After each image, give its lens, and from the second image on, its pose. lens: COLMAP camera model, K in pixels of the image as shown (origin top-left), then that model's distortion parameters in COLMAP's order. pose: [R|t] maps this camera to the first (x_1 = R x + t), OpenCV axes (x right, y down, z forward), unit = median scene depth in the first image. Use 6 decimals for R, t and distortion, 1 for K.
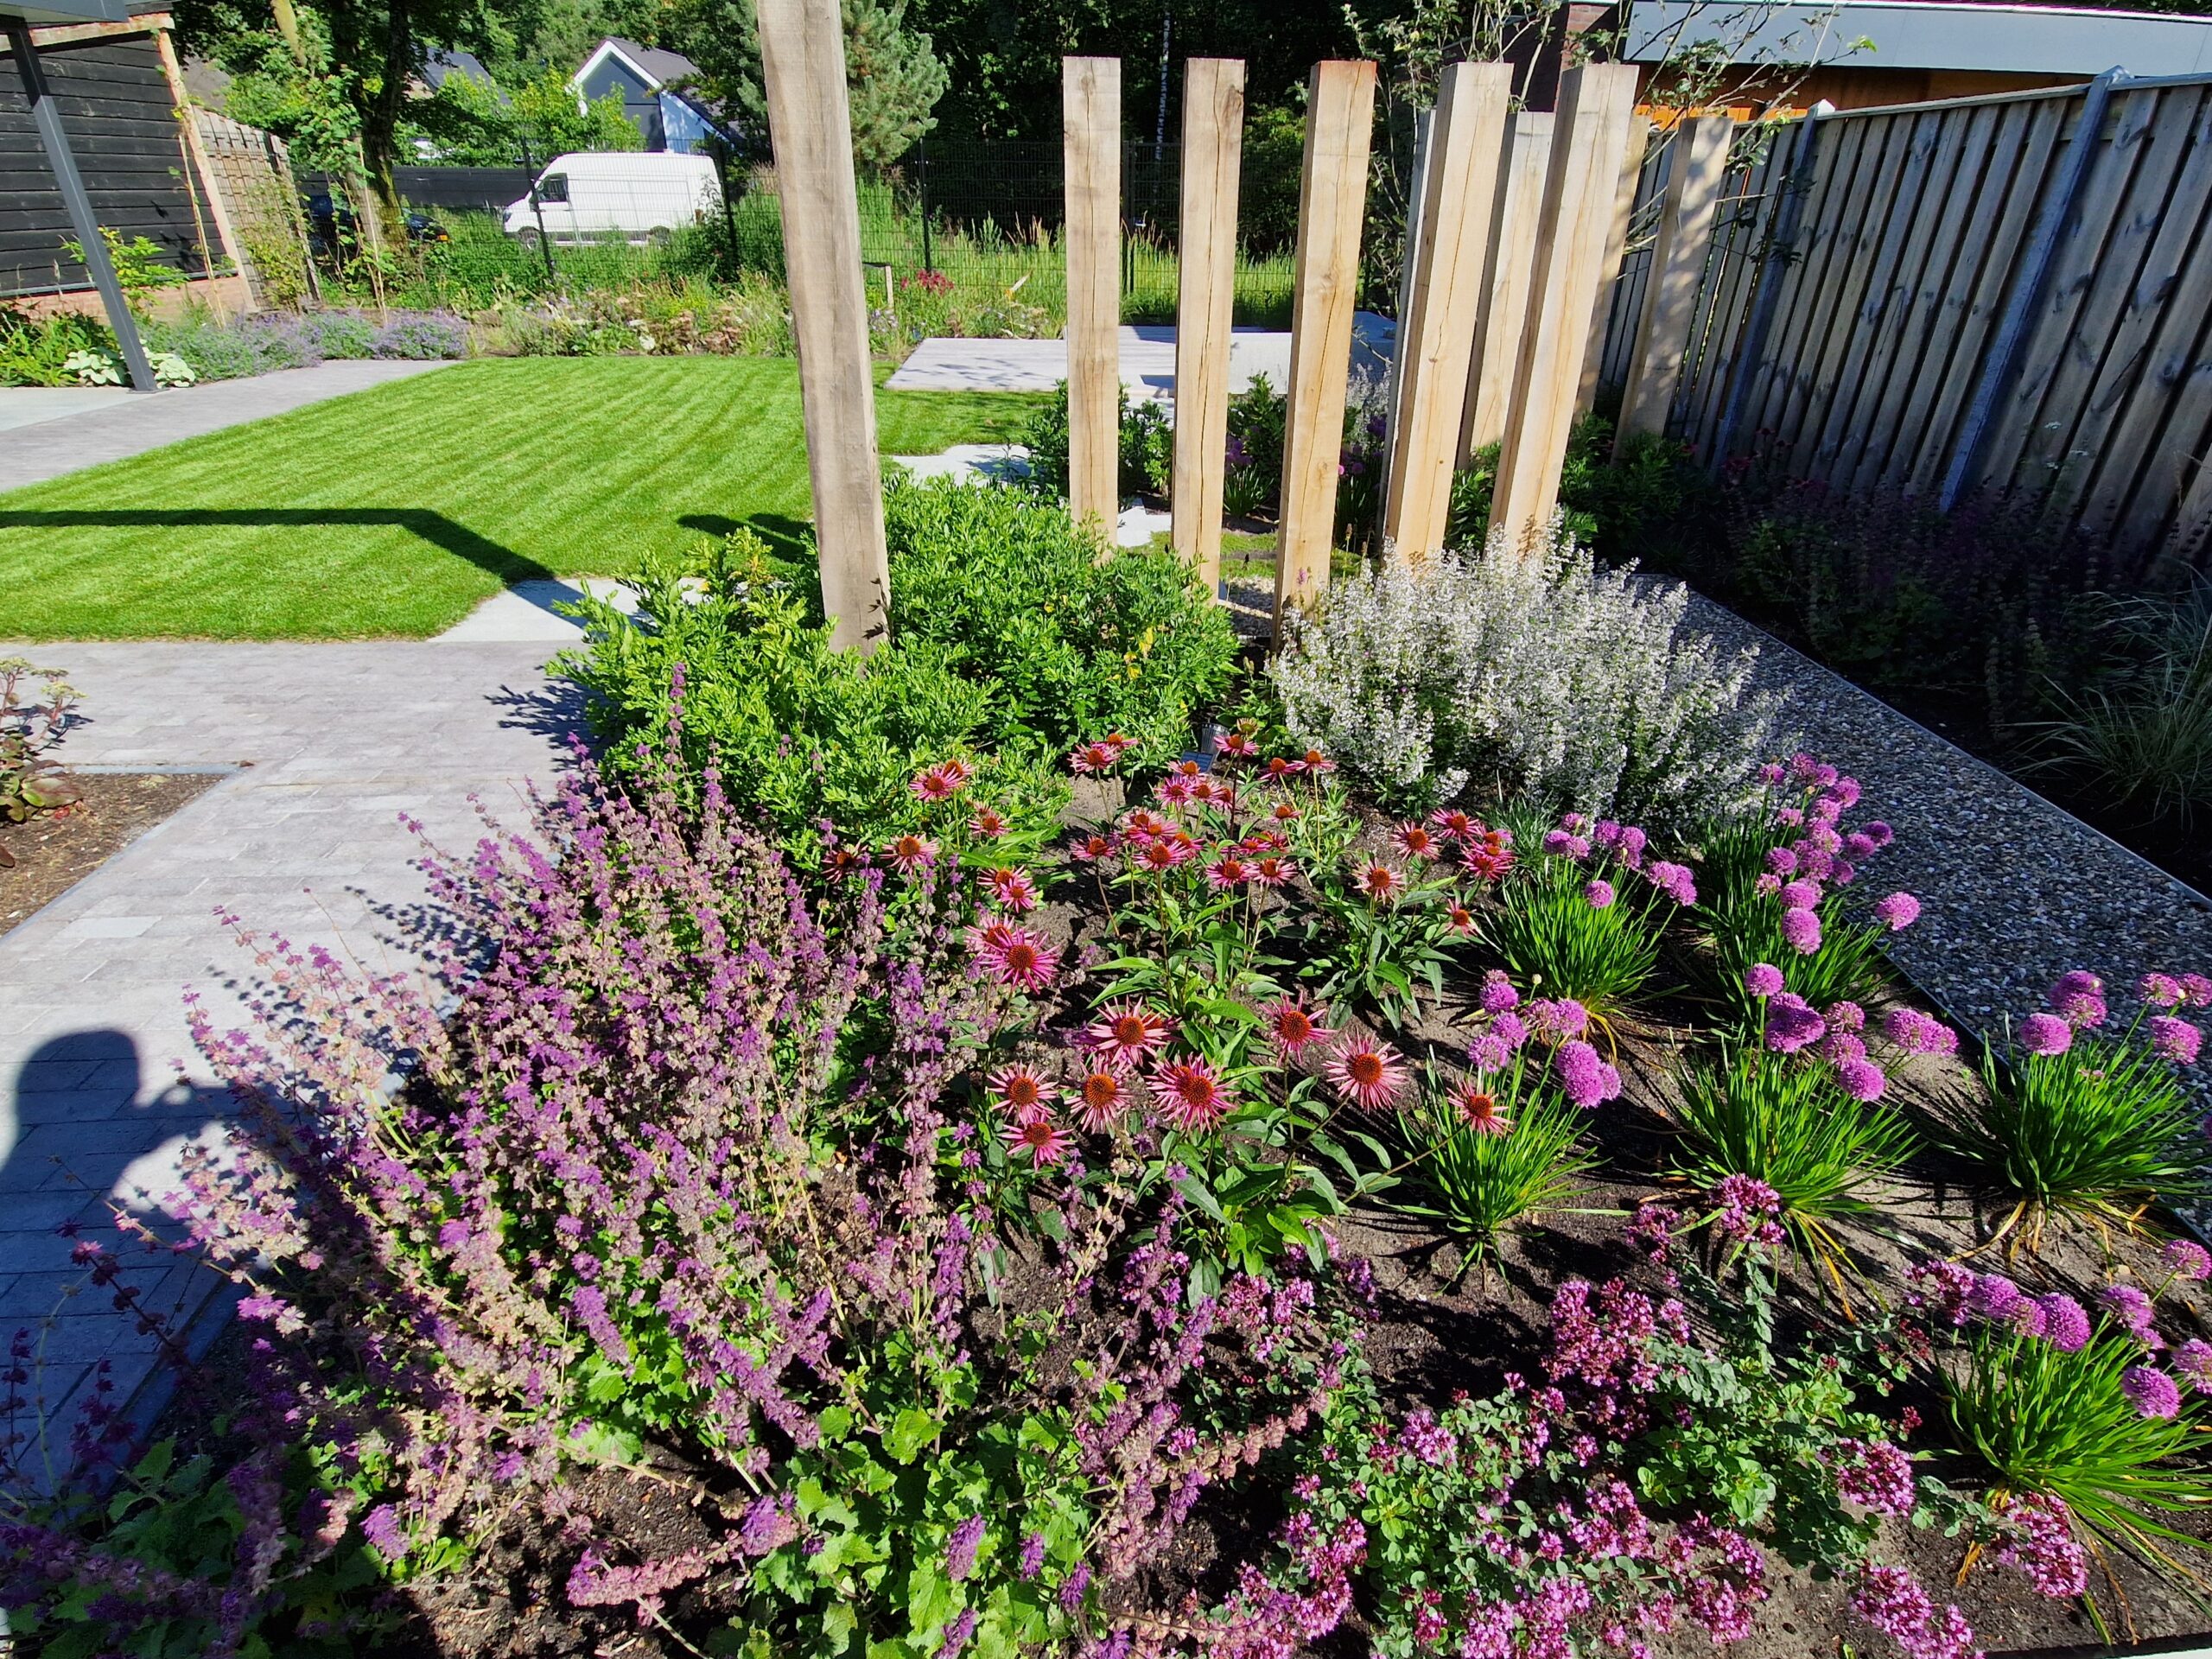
lens RADIAL K [[1157.3, 0, 1123.6], [0, 1157.3, 831.0], [0, 0, 1]] dist [0.000189, -0.000843]
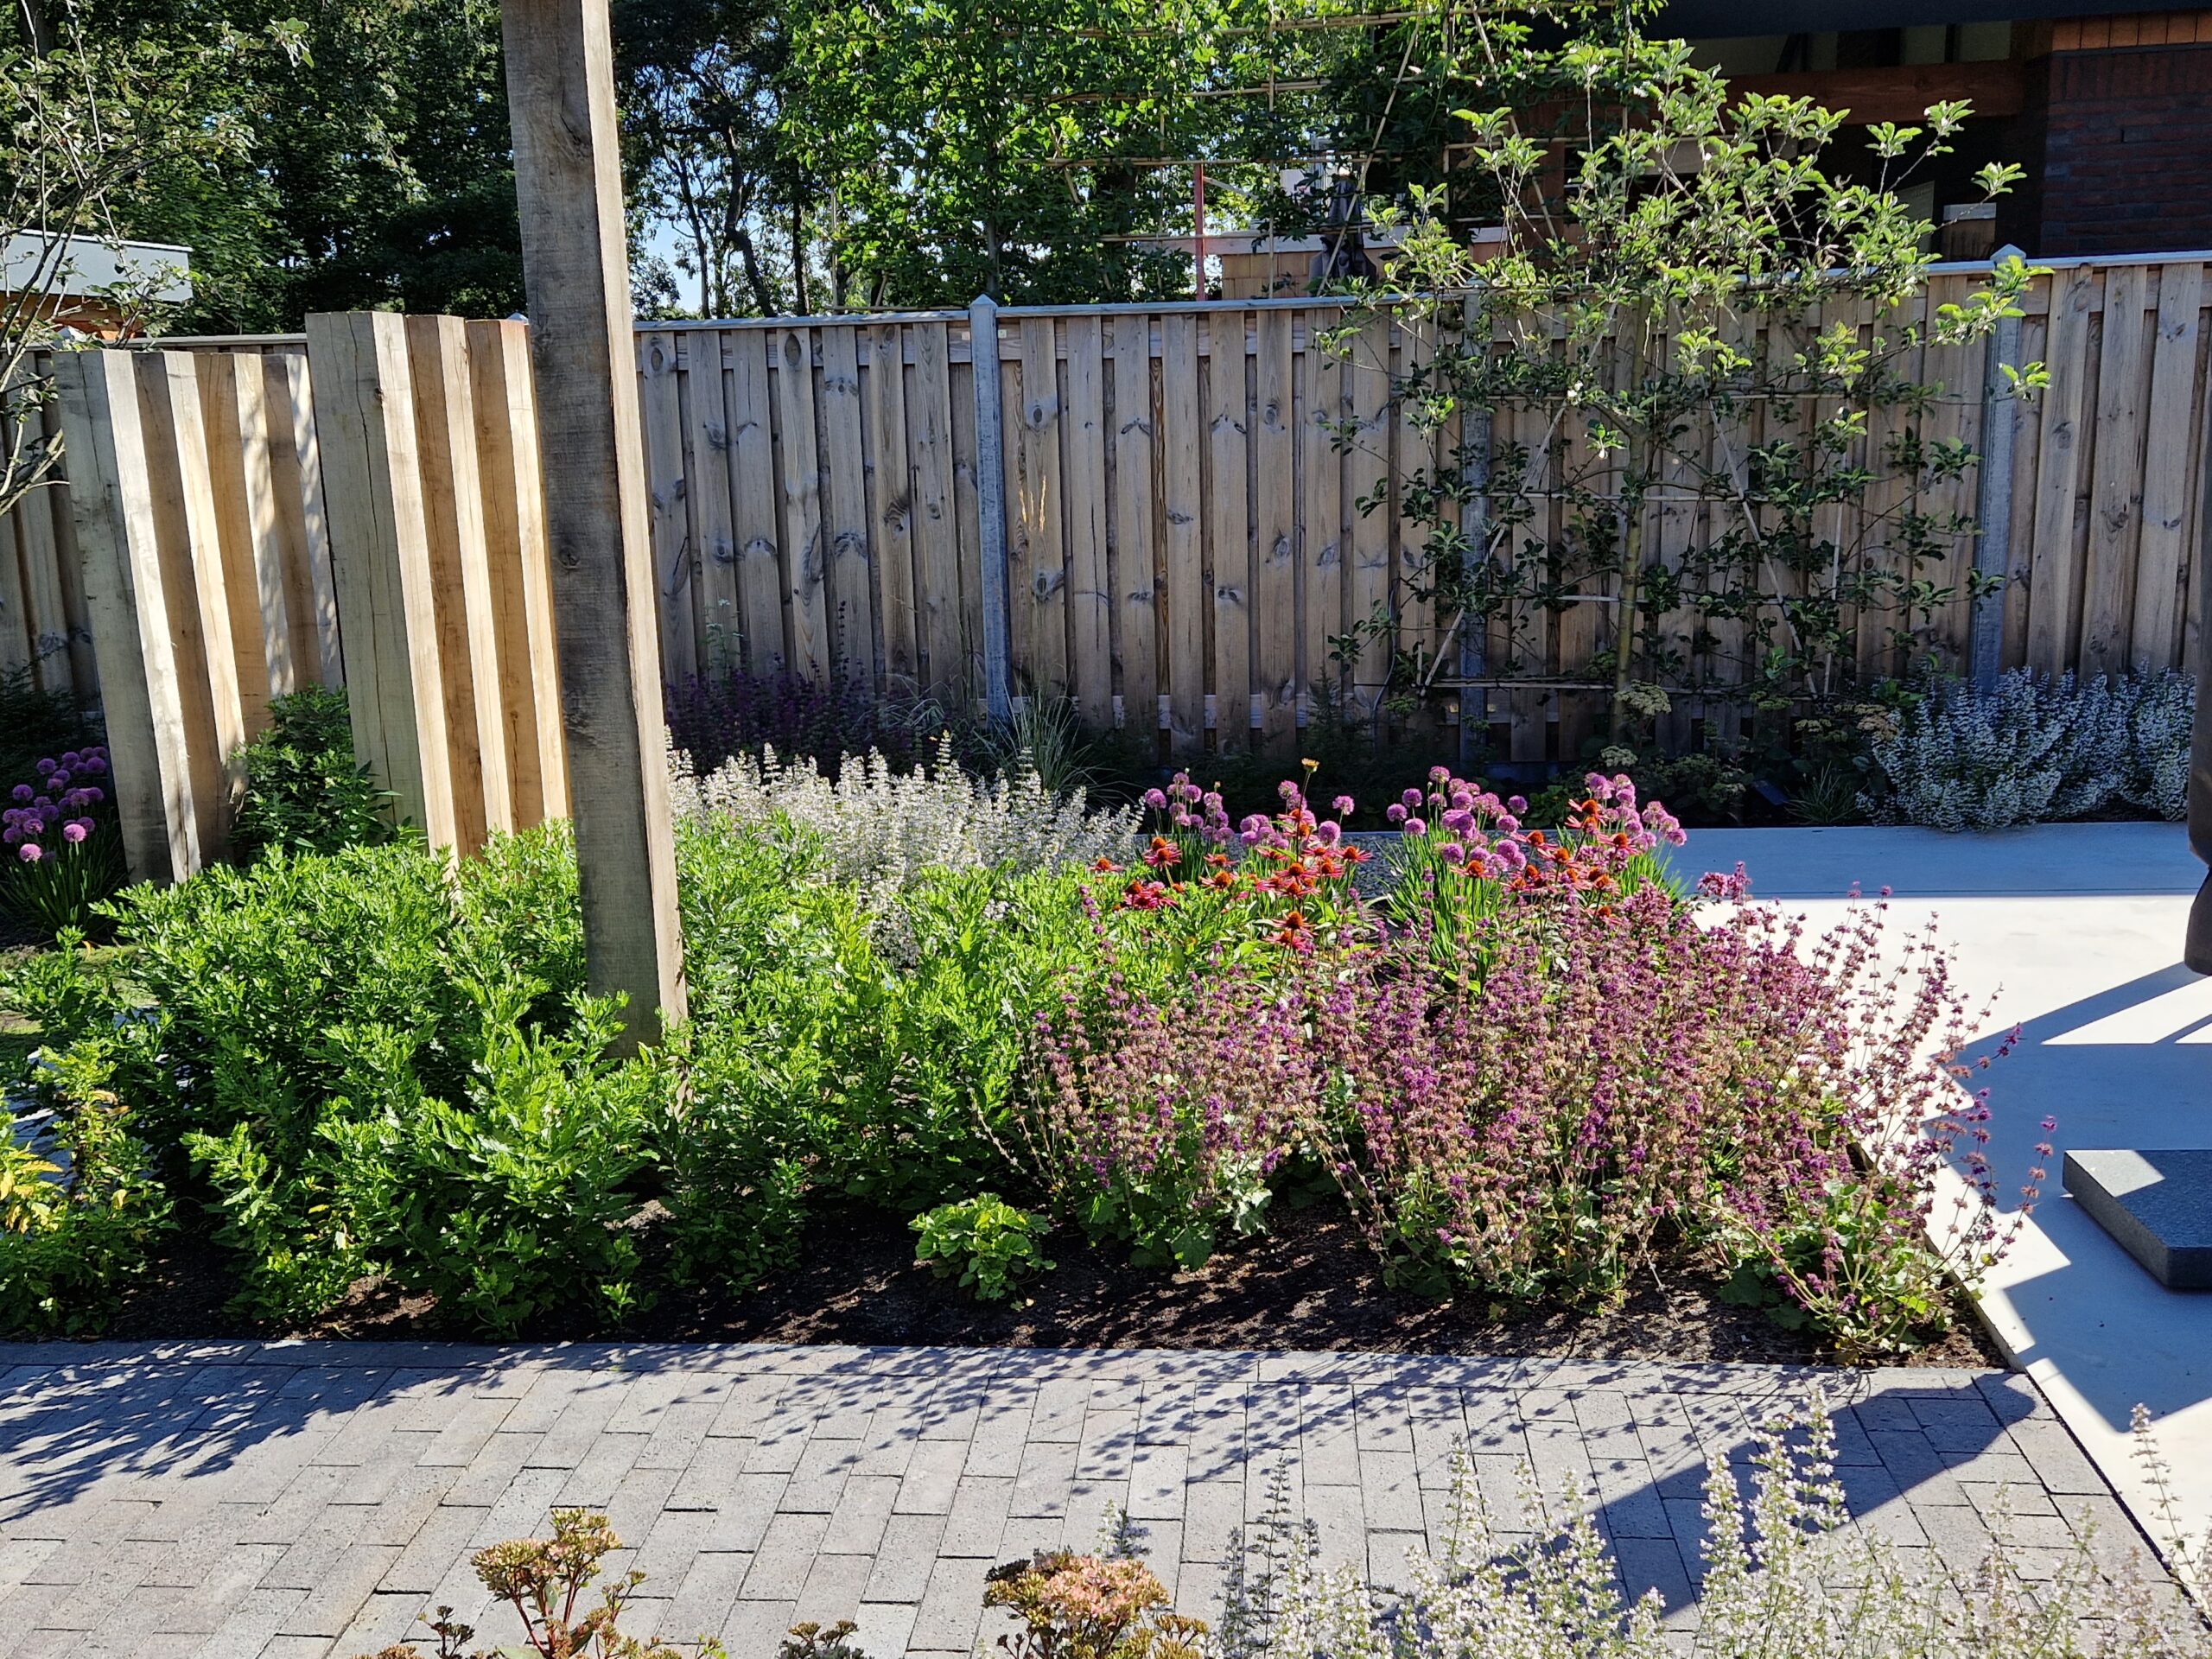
lens RADIAL K [[2065.4, 0, 1100.0], [0, 2065.4, 846.1], [0, 0, 1]] dist [0.058081, -0.005703]
pose [[0.154579, -0.232573, 0.960216, -0.366548], [0.506996, 0.852844, 0.124948, -0.068516], [-0.847974, 0.467511, 0.249745, 0.095736]]
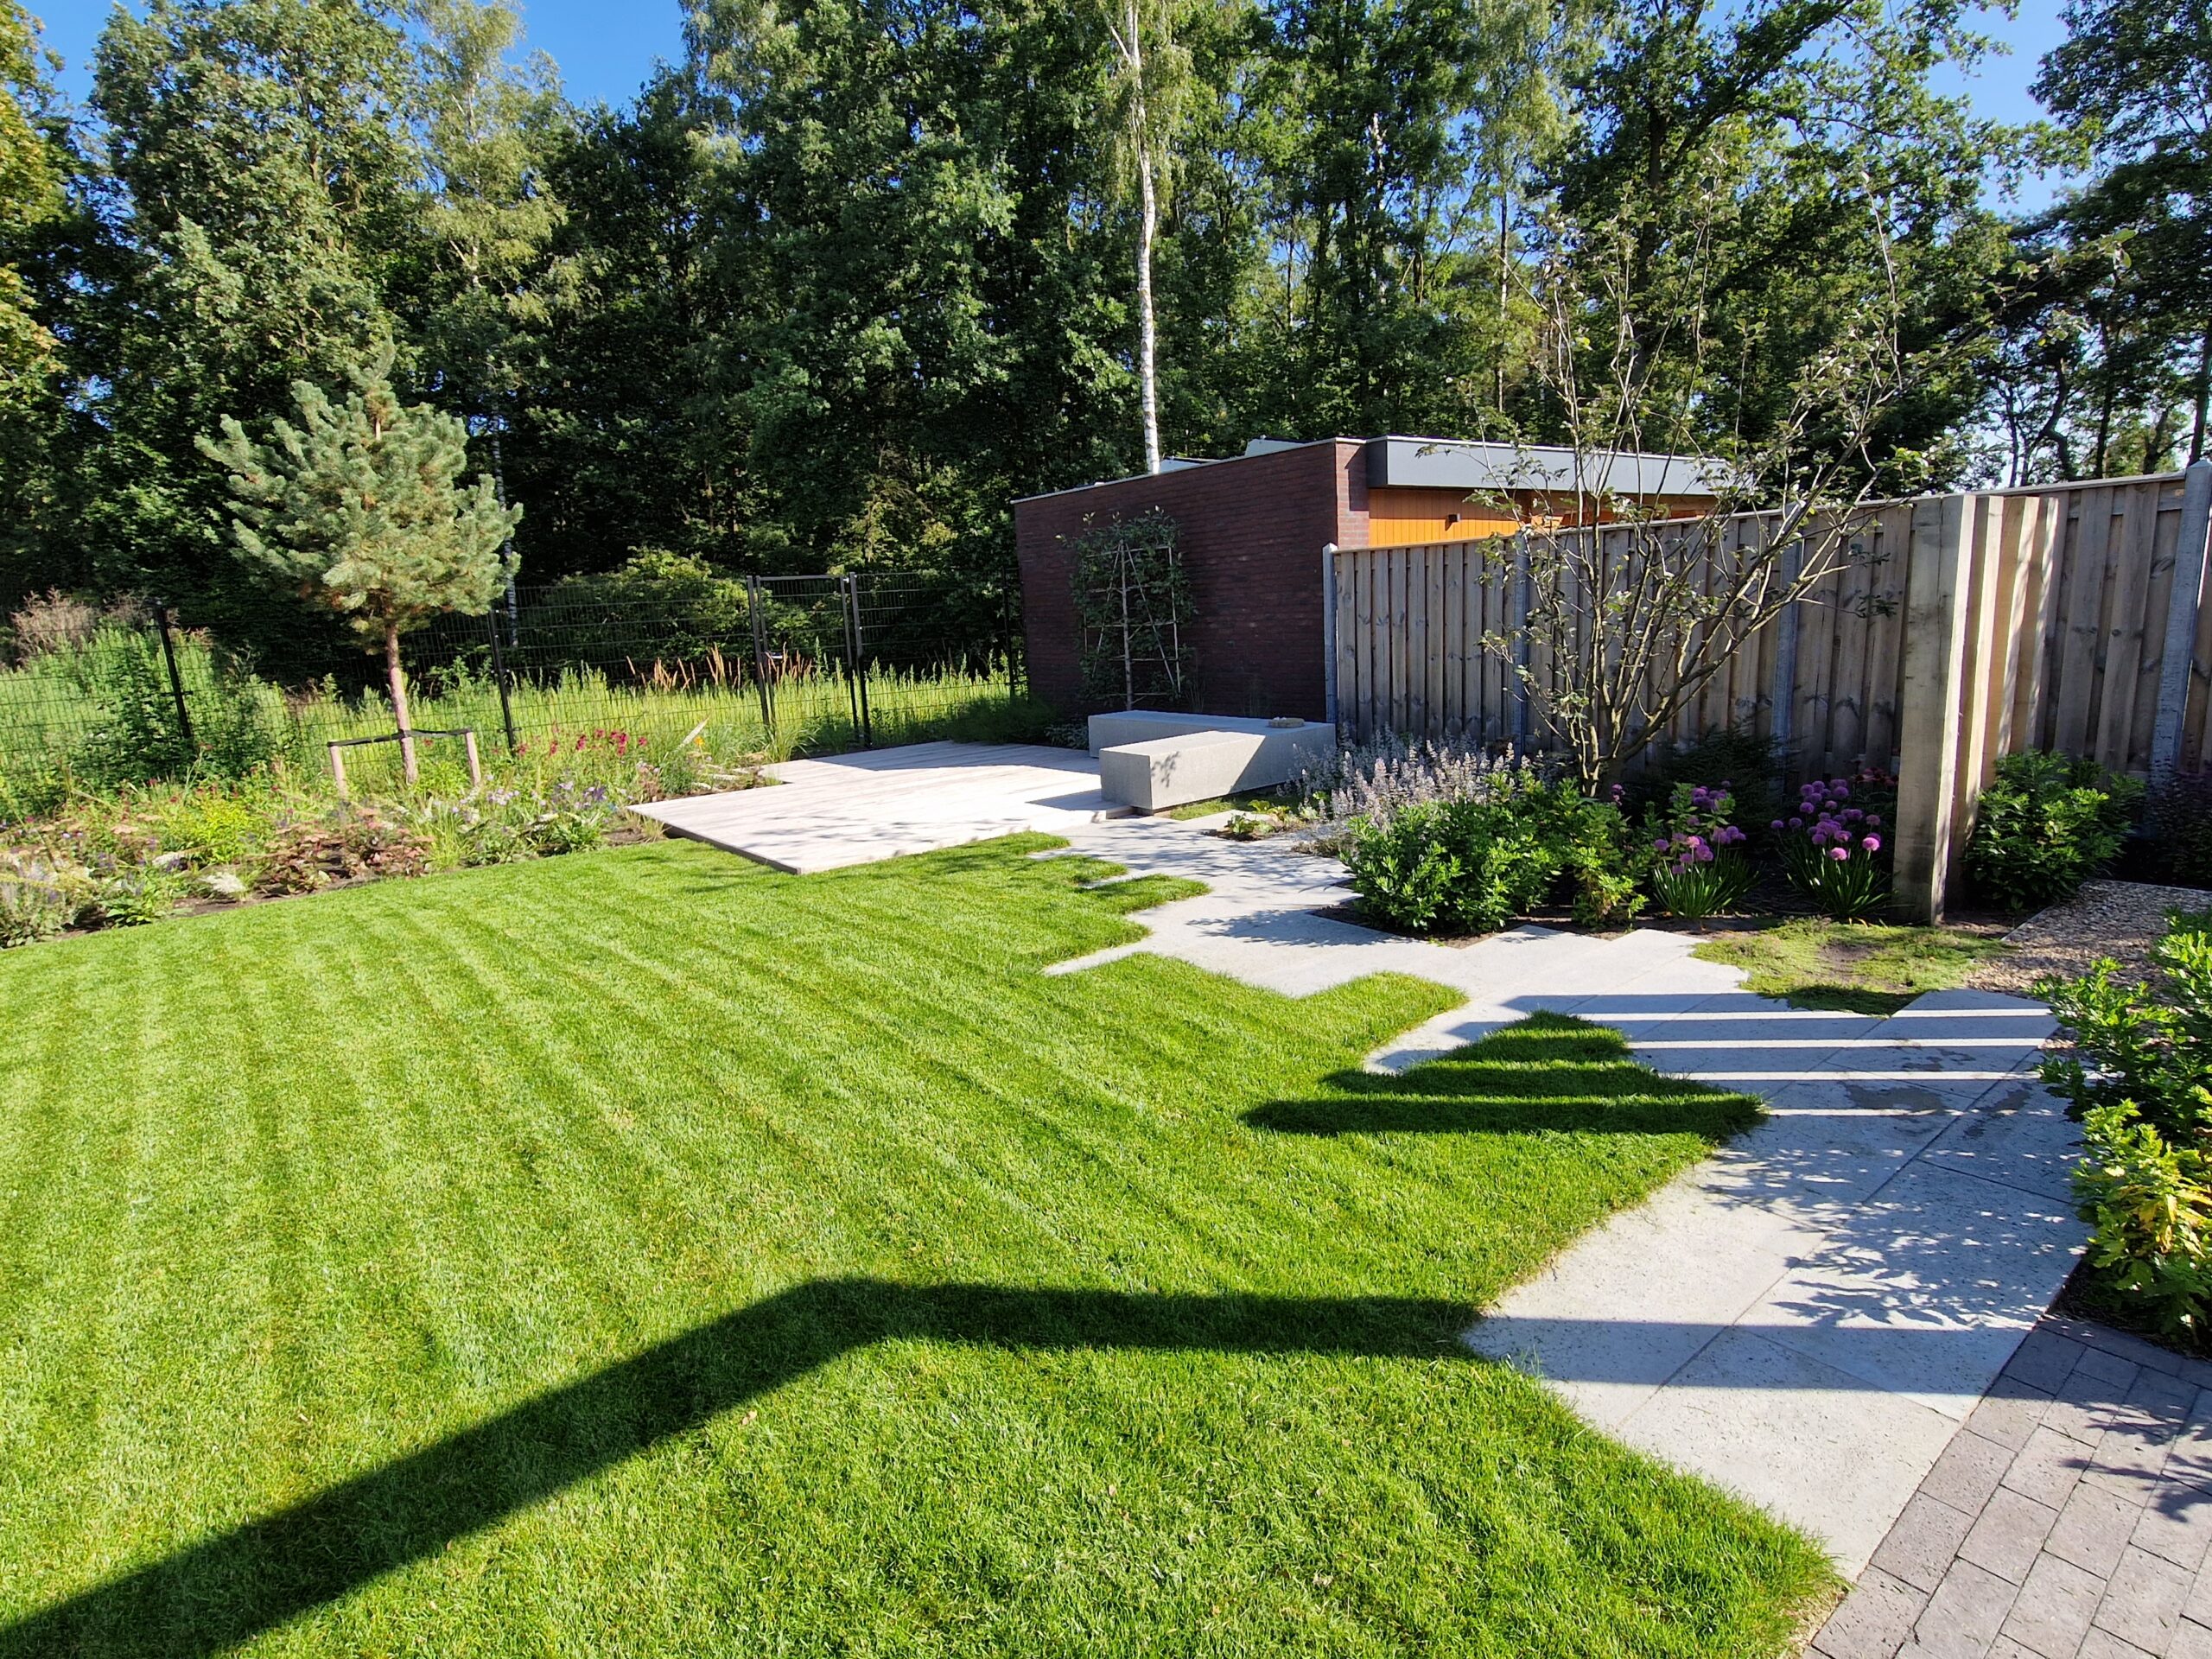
lens RADIAL K [[1146.1, 0, 1139.6], [0, 1146.1, 835.0], [0, 0, 1]] dist [0.001430, -0.002932]
pose [[0.805083, -0.175076, 0.566736, -0.340580], [0.341973, 0.917675, -0.202305, -0.141960], [-0.484660, 0.356681, 0.798676, 0.237506]]
